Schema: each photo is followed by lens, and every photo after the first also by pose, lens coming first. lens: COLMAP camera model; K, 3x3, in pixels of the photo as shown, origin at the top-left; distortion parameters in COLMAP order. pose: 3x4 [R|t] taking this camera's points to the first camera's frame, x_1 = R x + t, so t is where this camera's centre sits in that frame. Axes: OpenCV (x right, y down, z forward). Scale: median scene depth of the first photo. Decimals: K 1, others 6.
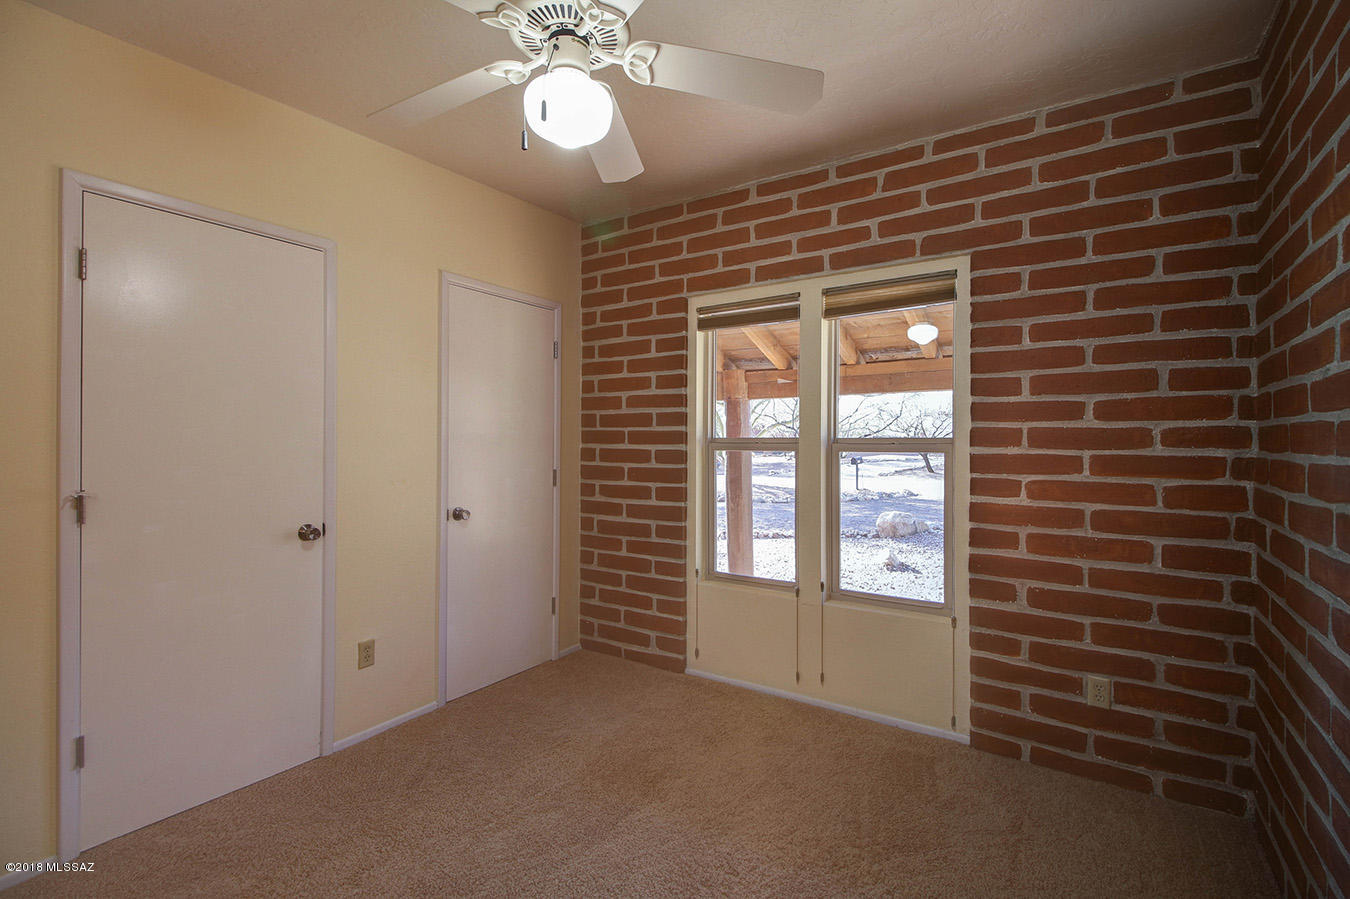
lens RADIAL K [[616.7, 0, 672.8], [0, 616.7, 442.0], [0, 0, 1]] dist [0.026975, -0.013924]
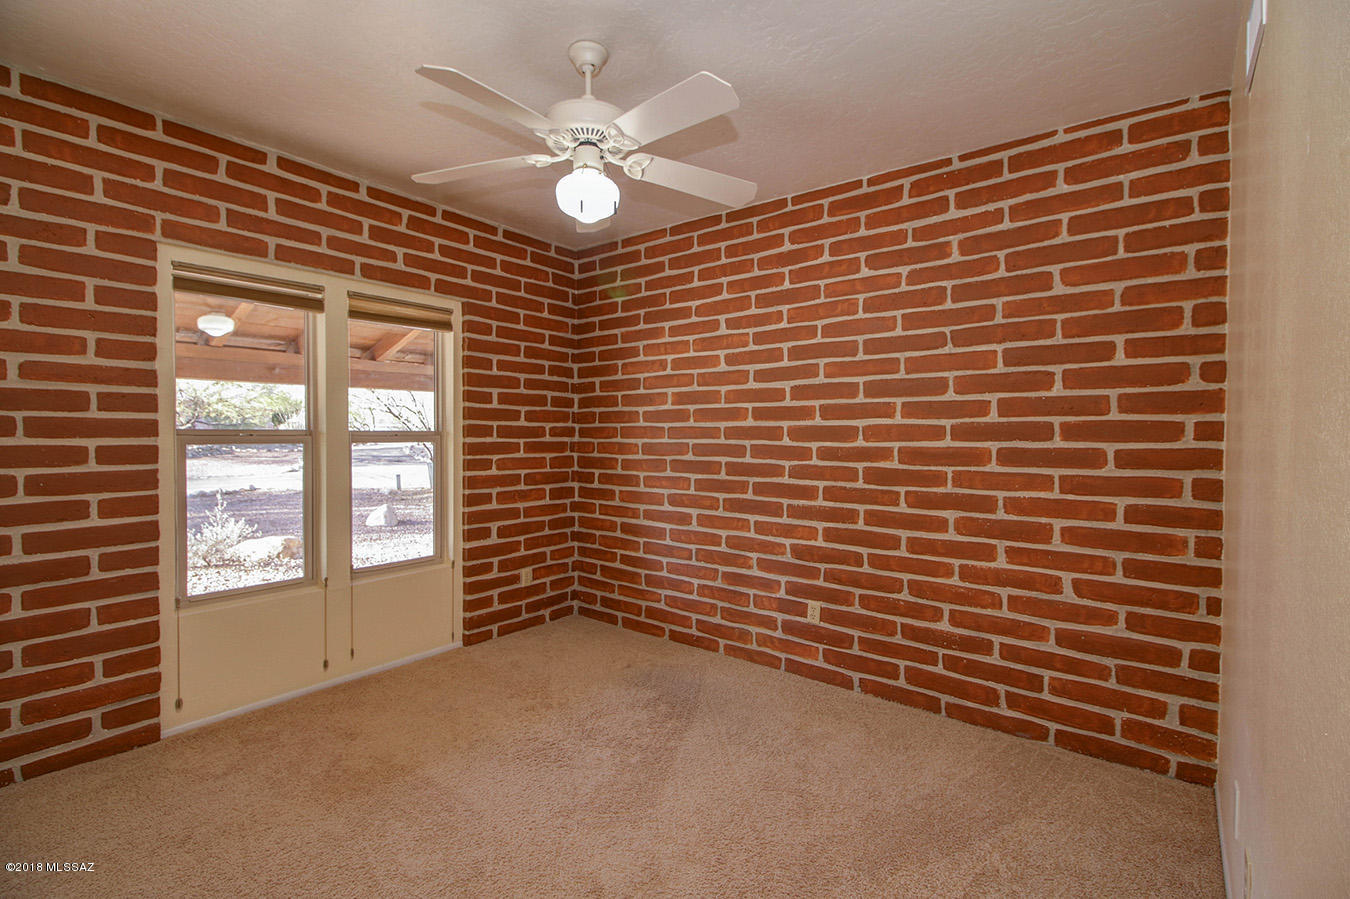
lens RADIAL K [[616.7, 0, 672.8], [0, 616.7, 442.0], [0, 0, 1]] dist [0.026975, -0.013924]
pose [[0.079662, -0.013077, 0.996736, -0.733574], [0.000747, 0.999914, 0.013058, 0.000005], [-0.996822, -0.000295, 0.079664, 0.333629]]
